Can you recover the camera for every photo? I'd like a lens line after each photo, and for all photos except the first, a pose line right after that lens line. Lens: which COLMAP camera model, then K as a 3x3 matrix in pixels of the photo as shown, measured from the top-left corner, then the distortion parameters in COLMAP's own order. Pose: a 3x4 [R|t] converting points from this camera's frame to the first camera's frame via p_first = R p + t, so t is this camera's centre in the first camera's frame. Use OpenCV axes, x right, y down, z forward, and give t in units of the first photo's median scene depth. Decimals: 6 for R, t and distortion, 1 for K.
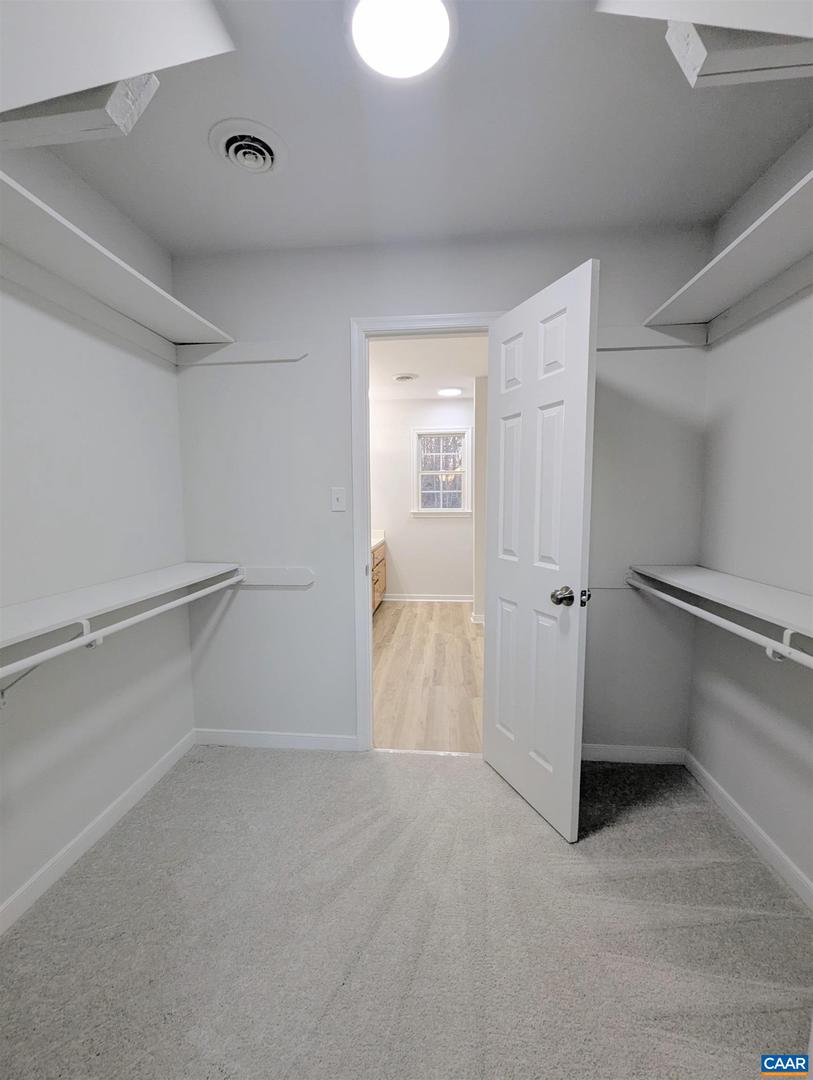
lens RADIAL K [[450.2, 0, 405.9], [0, 450.2, 537.0], [0, 0, 1]] dist [-0.002372, 0.000700]
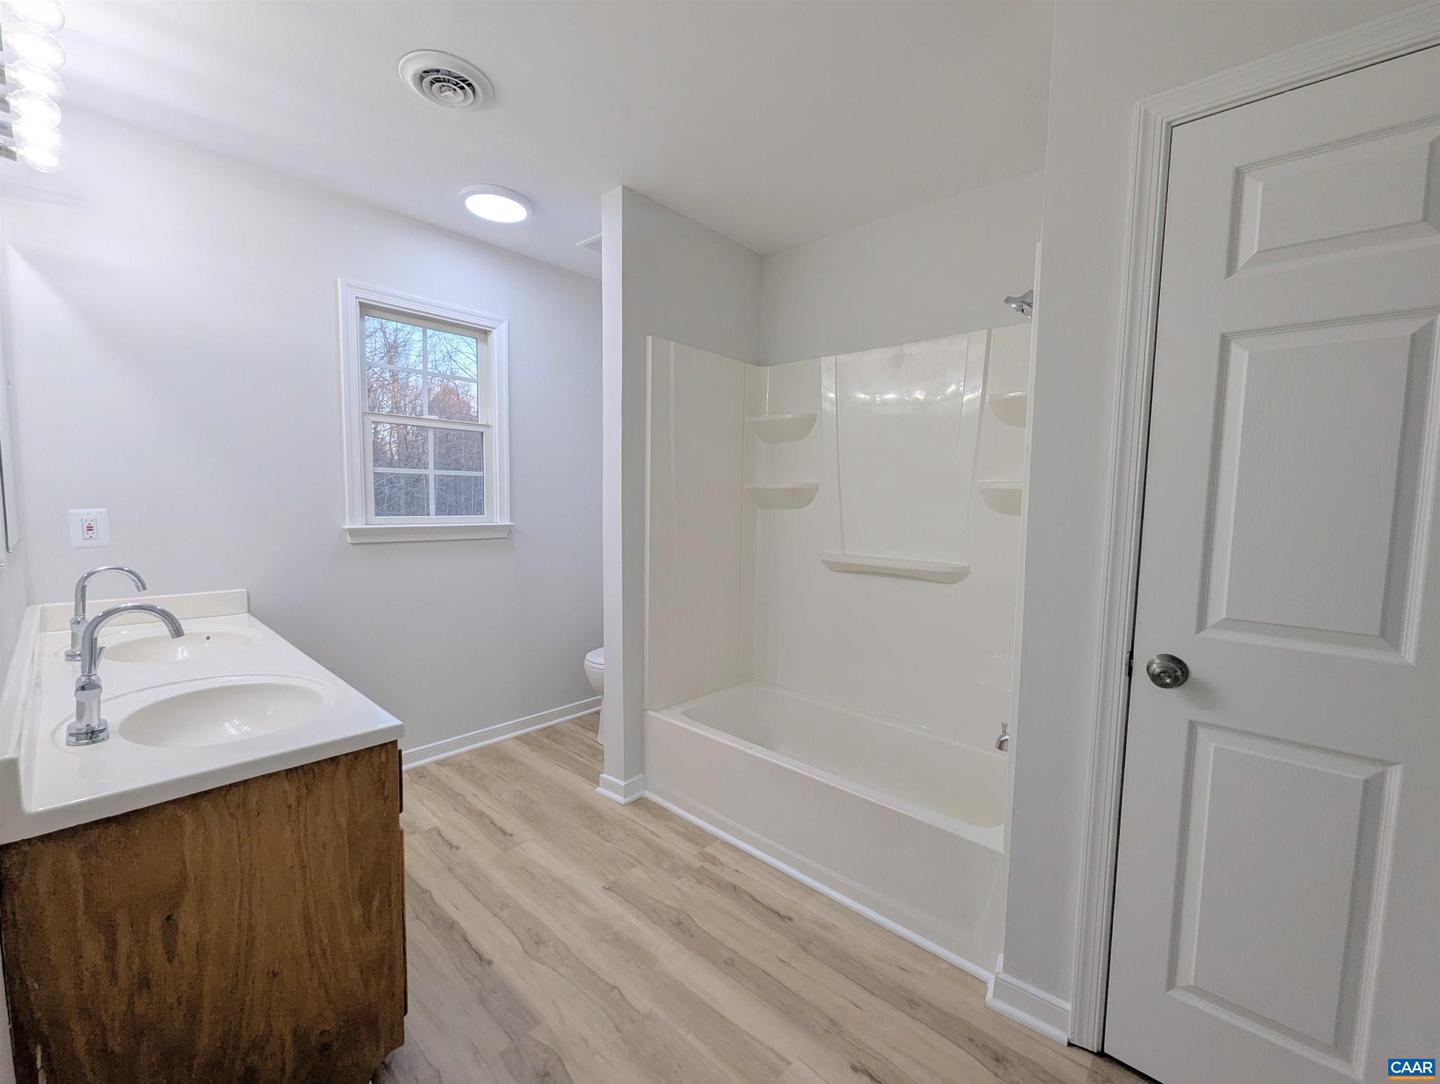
lens RADIAL K [[600.3, 0, 717.2], [0, 600.3, 545.4], [0, 0, 1]] dist [-0.002372, 0.000700]
pose [[0.609147, -0.049295, 0.791524, -0.199310], [0.049313, 0.998489, 0.024234, -0.044644], [-0.791523, 0.024271, 0.610658, 0.566863]]
